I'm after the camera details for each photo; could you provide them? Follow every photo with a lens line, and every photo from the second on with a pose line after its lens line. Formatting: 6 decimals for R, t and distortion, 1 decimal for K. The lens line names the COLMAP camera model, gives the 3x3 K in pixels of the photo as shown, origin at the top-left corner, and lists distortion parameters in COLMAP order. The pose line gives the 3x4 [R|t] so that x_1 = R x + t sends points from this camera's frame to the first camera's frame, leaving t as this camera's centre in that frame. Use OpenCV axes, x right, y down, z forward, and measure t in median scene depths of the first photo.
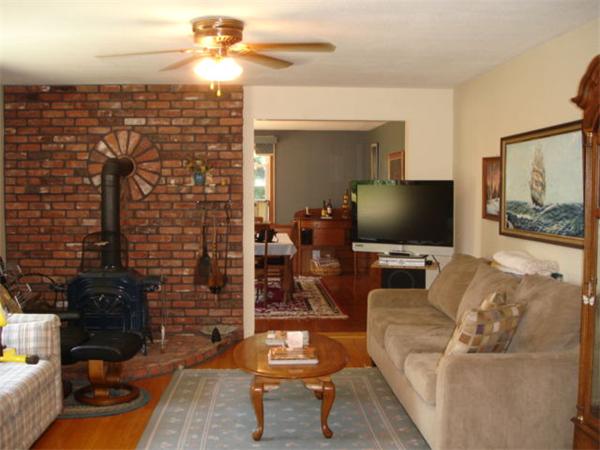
lens RADIAL K [[683.4, 0, 300.0], [0, 683.4, 225.0], [0, 0, 1]] dist [-0.061590, -0.170074]
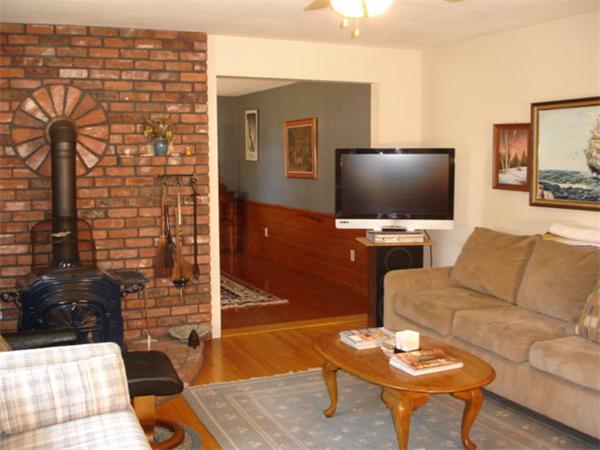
lens RADIAL K [[683.4, 0, 300.0], [0, 683.4, 225.0], [0, 0, 1]] dist [-0.061590, -0.170074]
pose [[0.933228, -0.041989, 0.356822, -0.282476], [0.026877, 0.998523, 0.047207, -0.009813], [-0.358278, -0.034464, 0.932979, 0.188749]]
